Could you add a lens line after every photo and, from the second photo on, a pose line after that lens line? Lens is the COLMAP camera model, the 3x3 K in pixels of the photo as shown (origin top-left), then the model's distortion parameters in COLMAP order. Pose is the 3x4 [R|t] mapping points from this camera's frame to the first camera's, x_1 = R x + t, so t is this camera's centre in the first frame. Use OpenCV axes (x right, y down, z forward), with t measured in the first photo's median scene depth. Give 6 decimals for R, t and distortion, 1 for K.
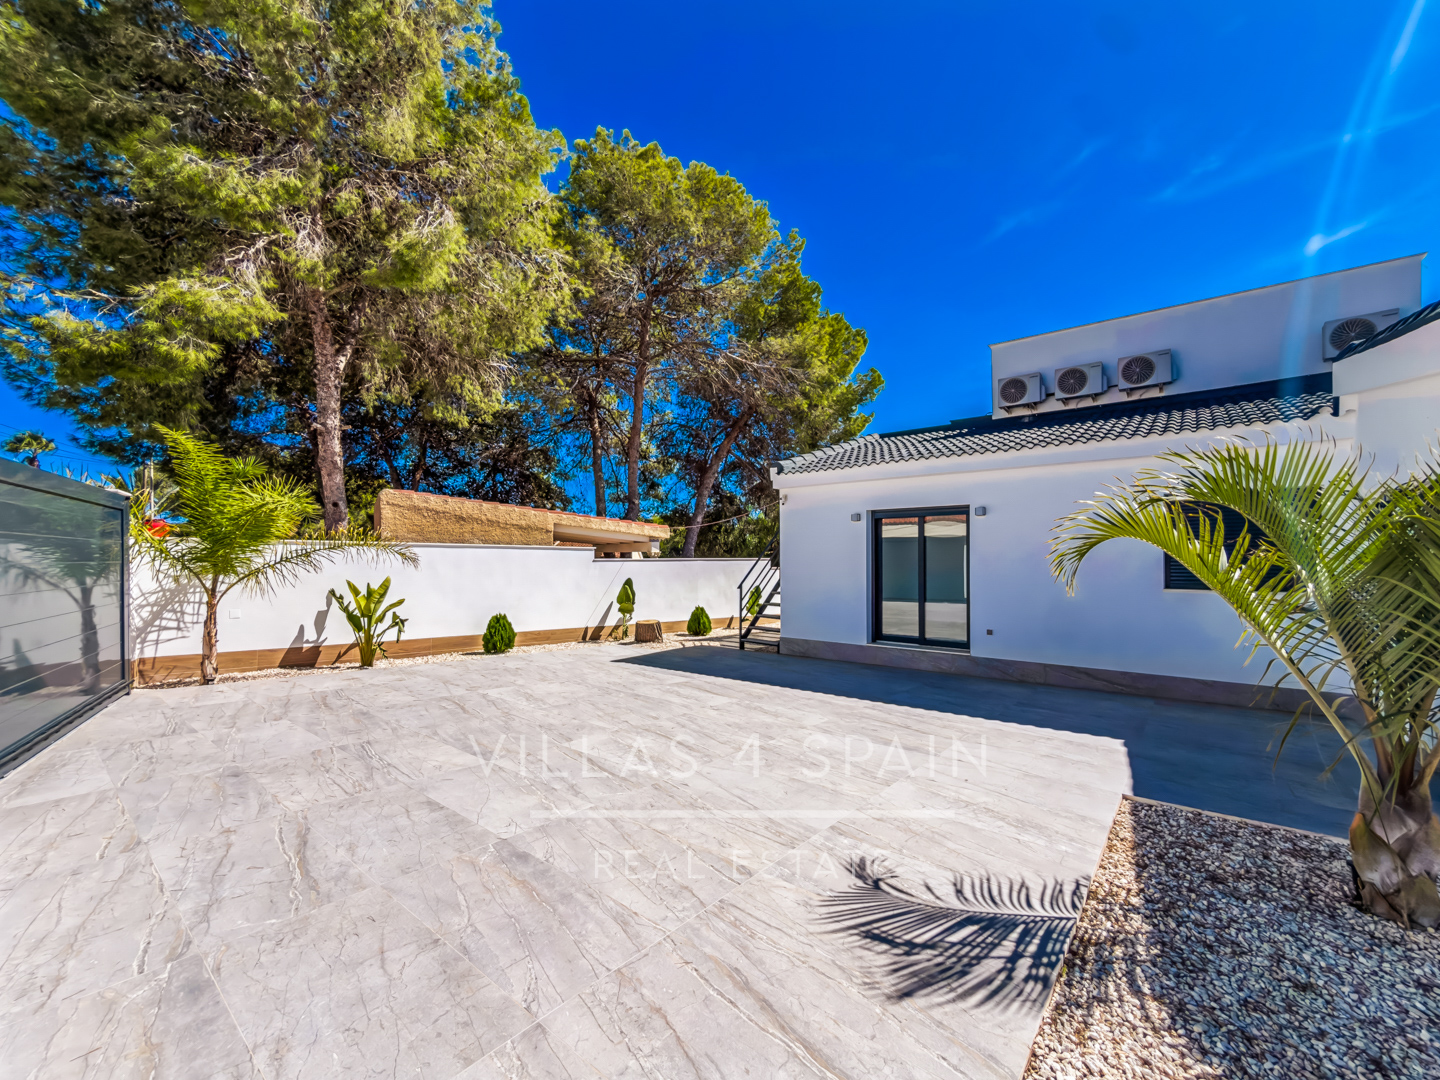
lens RADIAL K [[589.1, 0, 712.7], [0, 589.1, 560.8], [0, 0, 1]] dist [0.000618, -0.000312]
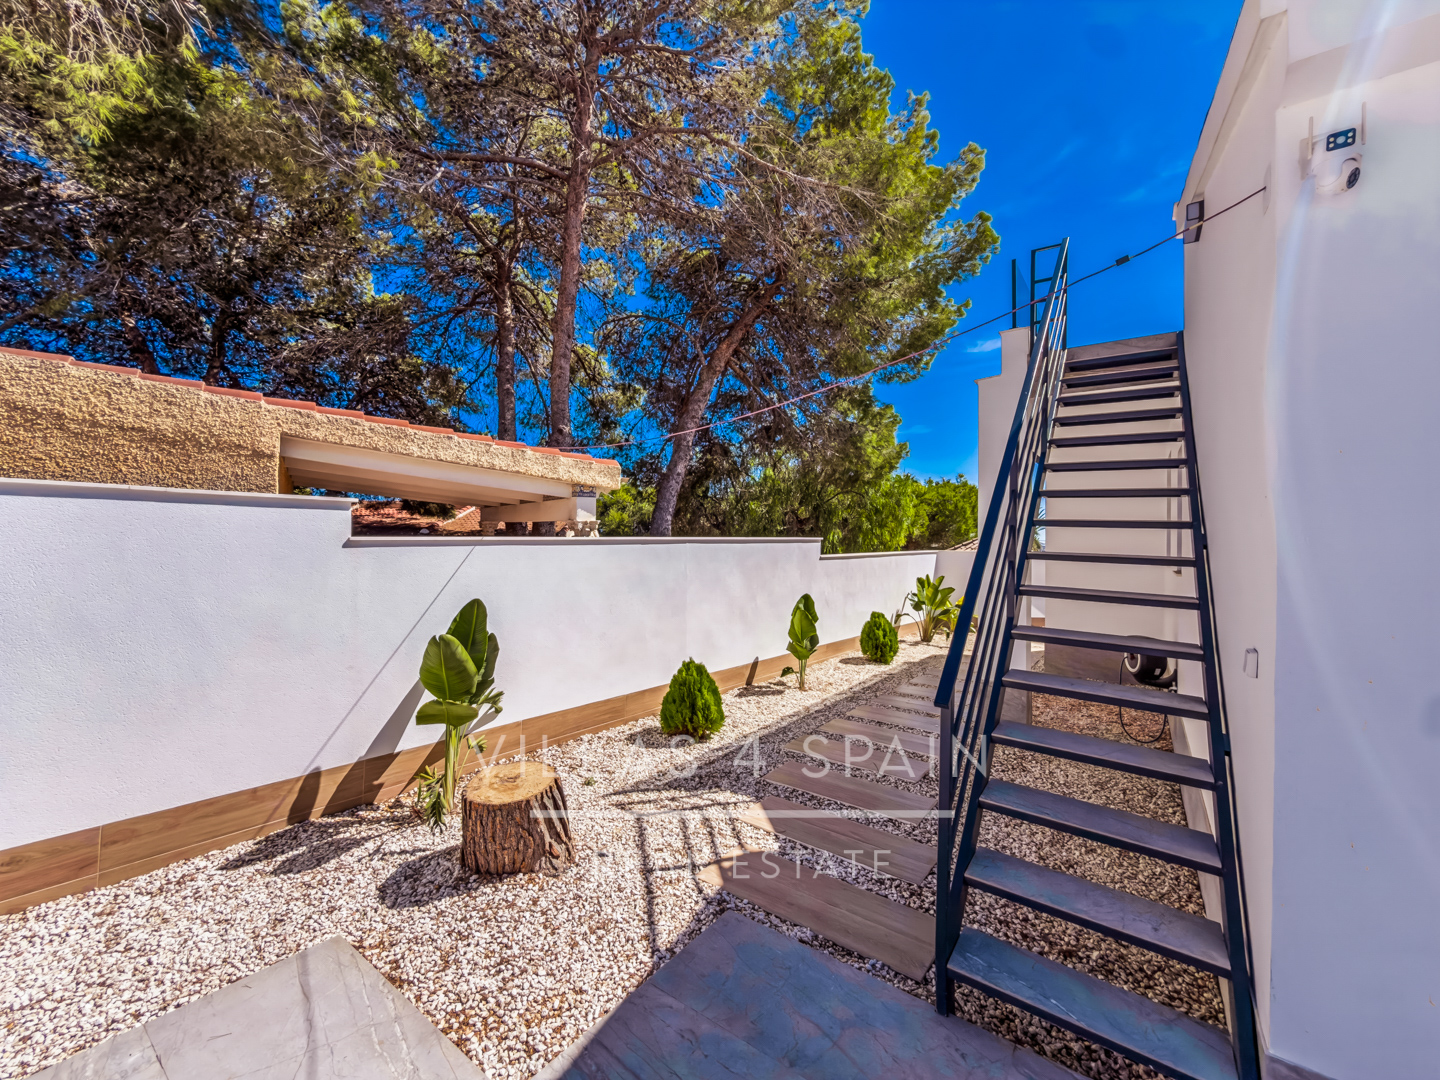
lens RADIAL K [[583.8, 0, 723.3], [0, 583.8, 544.8], [0, 0, 1]] dist [0.000072, 0.000069]
pose [[0.997500, 0.008995, 0.070087, -0.021955], [-0.009808, 0.999889, 0.011258, -0.002725], [-0.069978, -0.011918, 0.997477, 0.445429]]
